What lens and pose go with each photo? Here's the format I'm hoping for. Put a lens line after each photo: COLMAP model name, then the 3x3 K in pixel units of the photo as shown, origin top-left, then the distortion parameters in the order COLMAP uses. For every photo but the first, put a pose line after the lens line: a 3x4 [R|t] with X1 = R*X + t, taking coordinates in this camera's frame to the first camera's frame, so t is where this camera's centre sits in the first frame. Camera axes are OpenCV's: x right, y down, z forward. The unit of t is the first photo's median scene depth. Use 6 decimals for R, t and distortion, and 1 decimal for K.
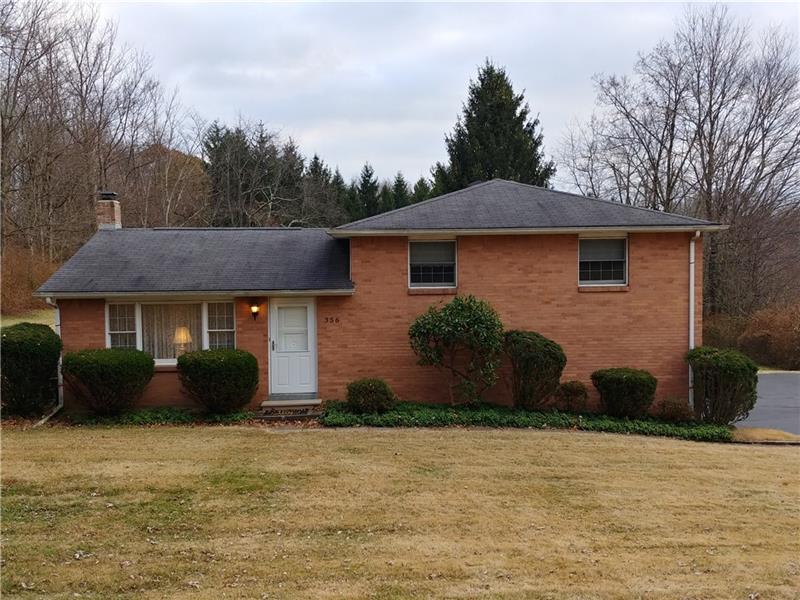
lens RADIAL K [[816.6, 0, 400.0], [0, 816.6, 300.0], [0, 0, 1]] dist [0.216036, -0.695269]
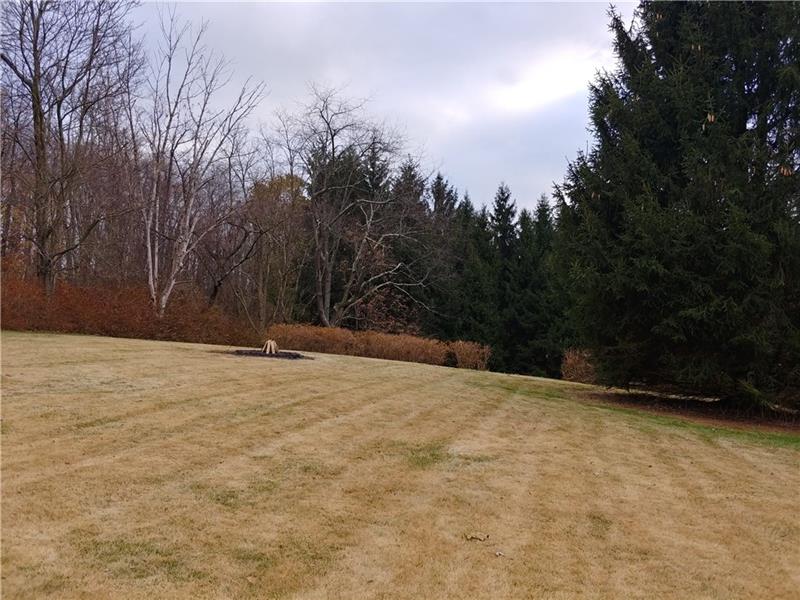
lens RADIAL K [[816.6, 0, 400.0], [0, 816.6, 300.0], [0, 0, 1]] dist [0.216036, -0.695269]
pose [[0.983287, 0.015521, -0.181397, 0.058011], [-0.029877, 0.996608, -0.076683, 0.073972], [0.179591, 0.080821, 0.980416, 1.331382]]
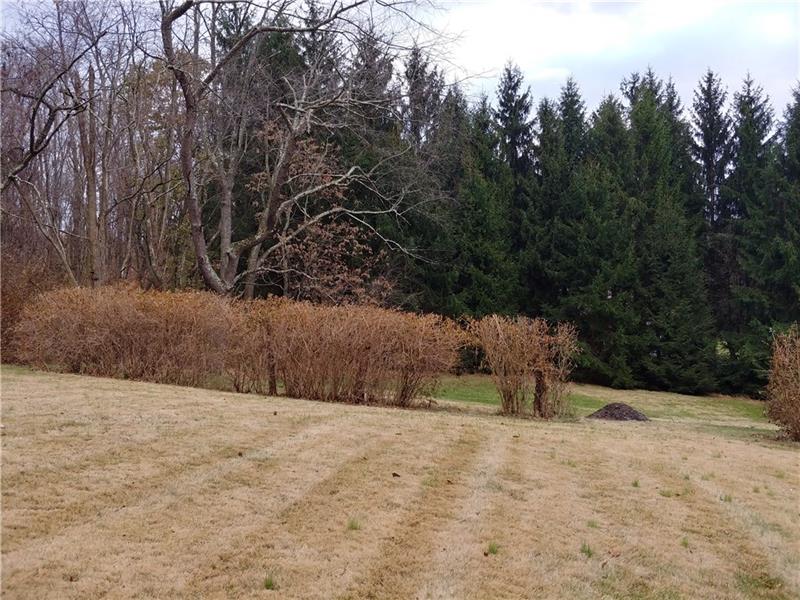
lens RADIAL K [[816.6, 0, 400.0], [0, 816.6, 300.0], [0, 0, 1]] dist [0.216036, -0.695269]
pose [[0.988610, -0.007783, -0.150296, -0.203149], [0.004695, 0.999771, -0.020888, -0.006119], [0.150424, 0.019945, 0.988420, 2.993251]]
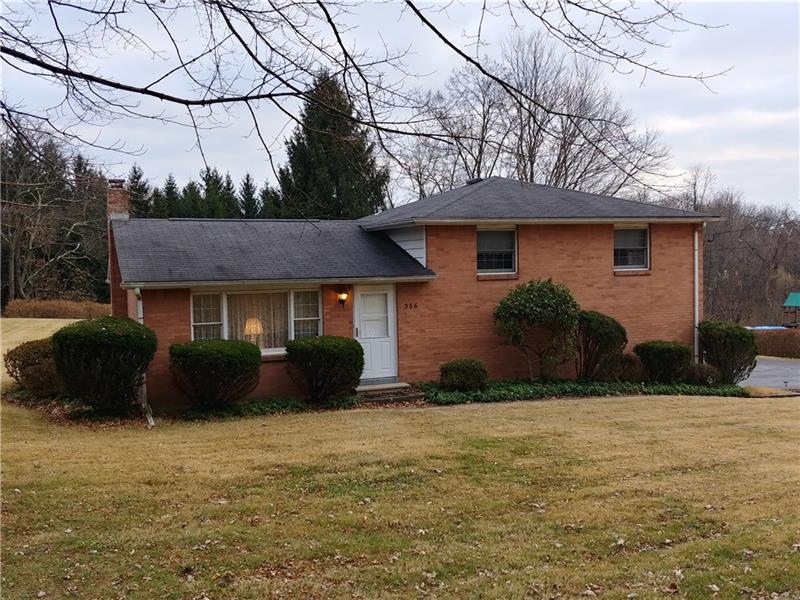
lens RADIAL K [[816.6, 0, 400.0], [0, 816.6, 300.0], [0, 0, 1]] dist [0.216036, -0.695269]
pose [[0.945512, -0.022465, 0.324811, -0.430768], [0.026114, 0.999635, -0.006878, 0.023806], [-0.324538, 0.014985, 0.945754, 0.025111]]
